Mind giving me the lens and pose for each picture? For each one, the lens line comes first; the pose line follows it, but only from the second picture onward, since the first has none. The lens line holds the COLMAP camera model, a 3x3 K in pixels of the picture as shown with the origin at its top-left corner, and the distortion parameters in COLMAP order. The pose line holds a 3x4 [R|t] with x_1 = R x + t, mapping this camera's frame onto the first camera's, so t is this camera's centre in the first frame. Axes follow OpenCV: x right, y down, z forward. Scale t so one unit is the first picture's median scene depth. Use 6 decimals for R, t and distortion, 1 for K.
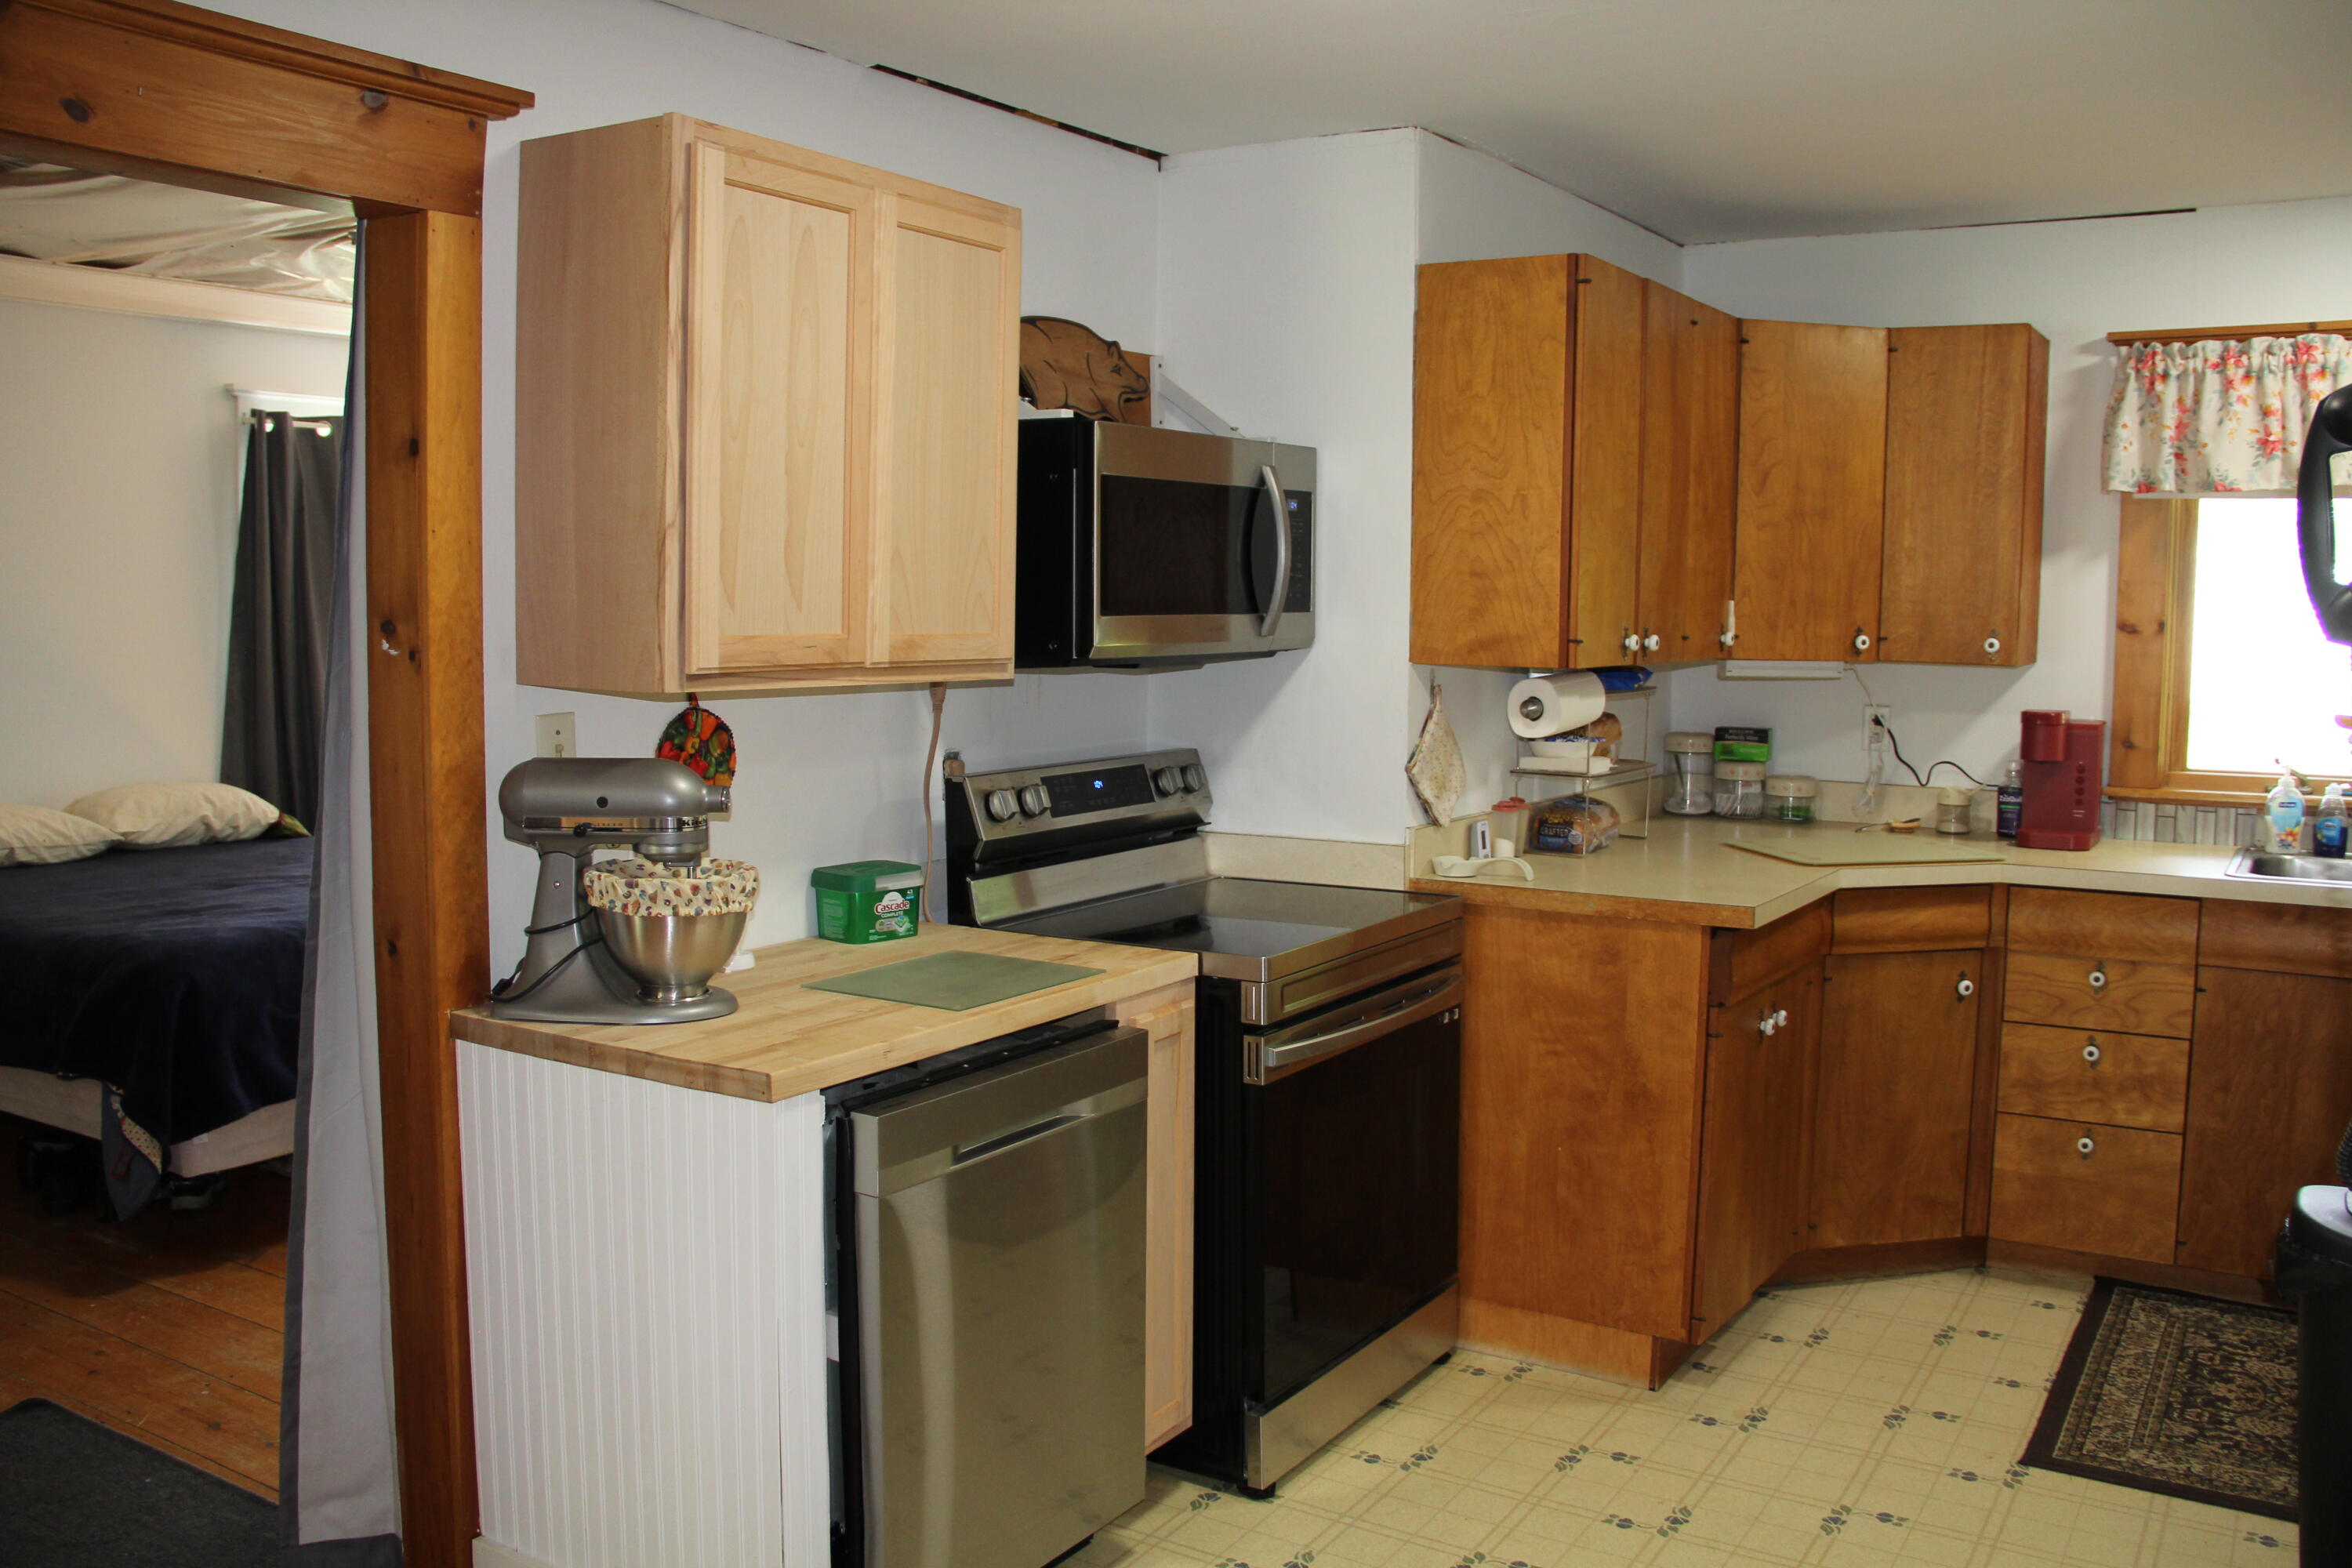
lens RADIAL K [[1984.0, 0, 1179.7], [0, 1984.0, 775.8], [0, 0, 1]] dist [-0.054380, 0.034258]
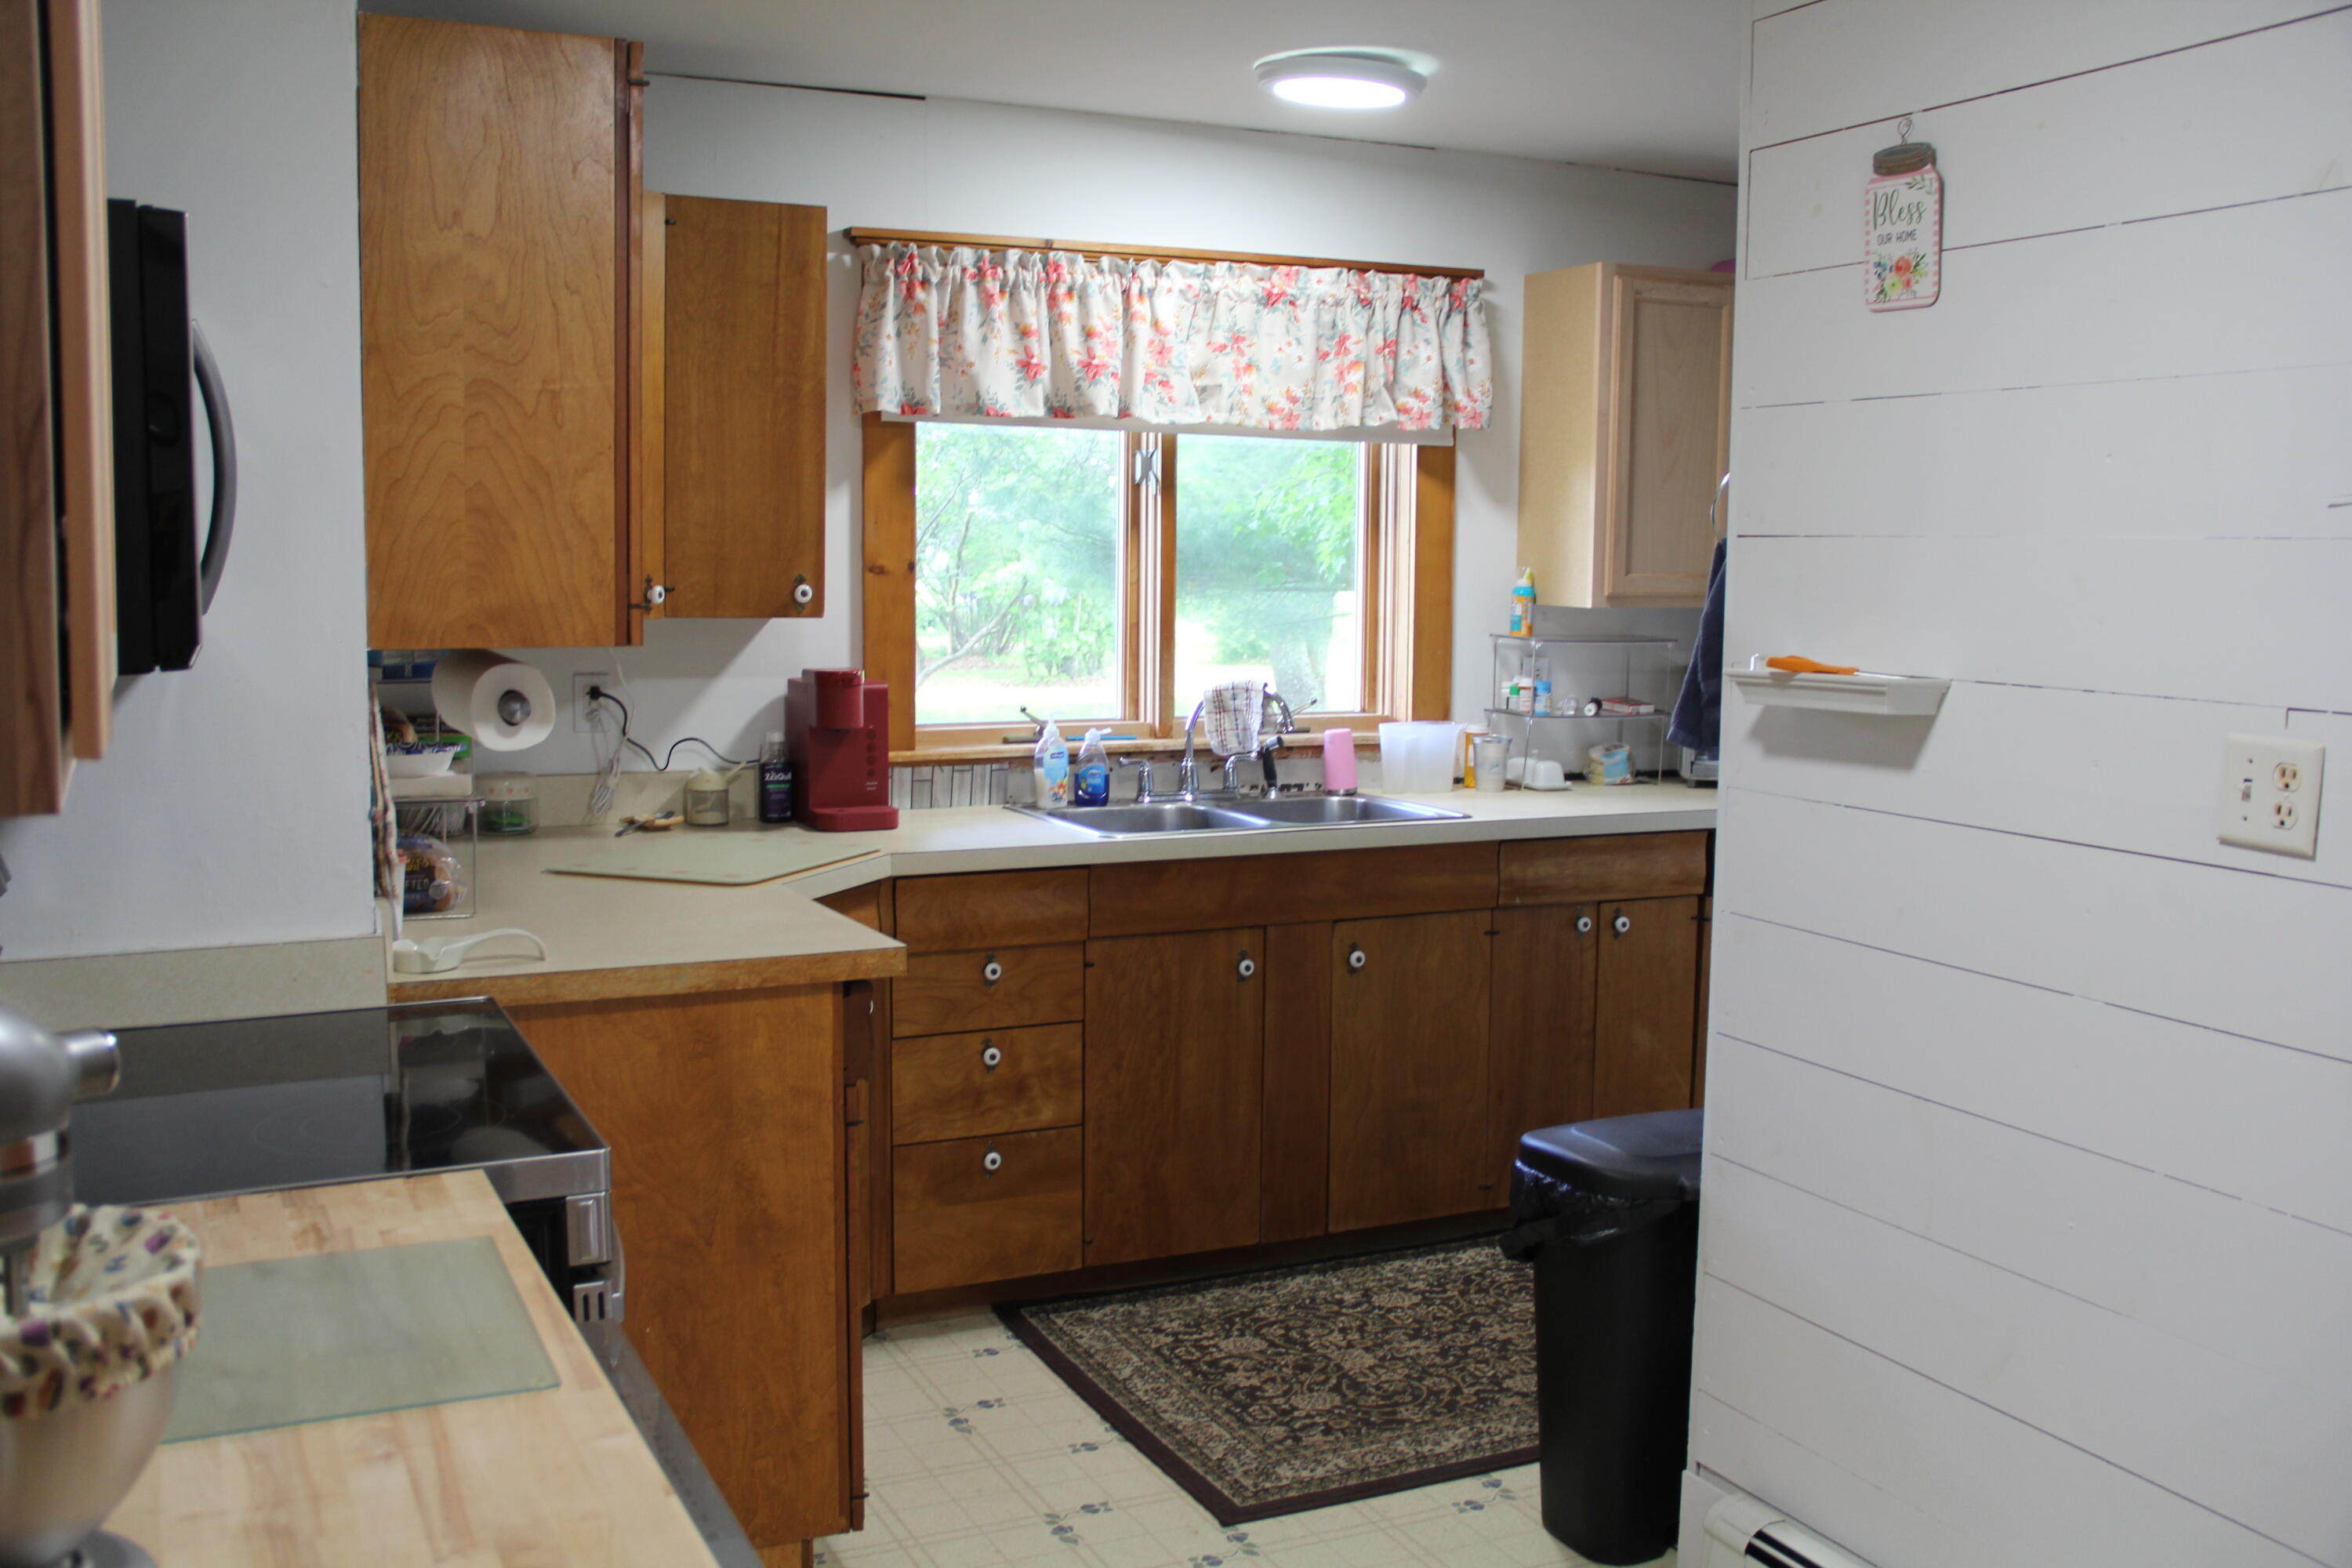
lens RADIAL K [[2298.7, 0, 1176.3], [0, 2298.7, 789.5], [0, 0, 1]] dist [-0.050859, 0.000000]
pose [[0.557137, -0.095583, 0.824901, -0.330719], [0.074530, 0.995100, 0.064967, -0.038425], [-0.827069, 0.025284, 0.561531, 0.358585]]
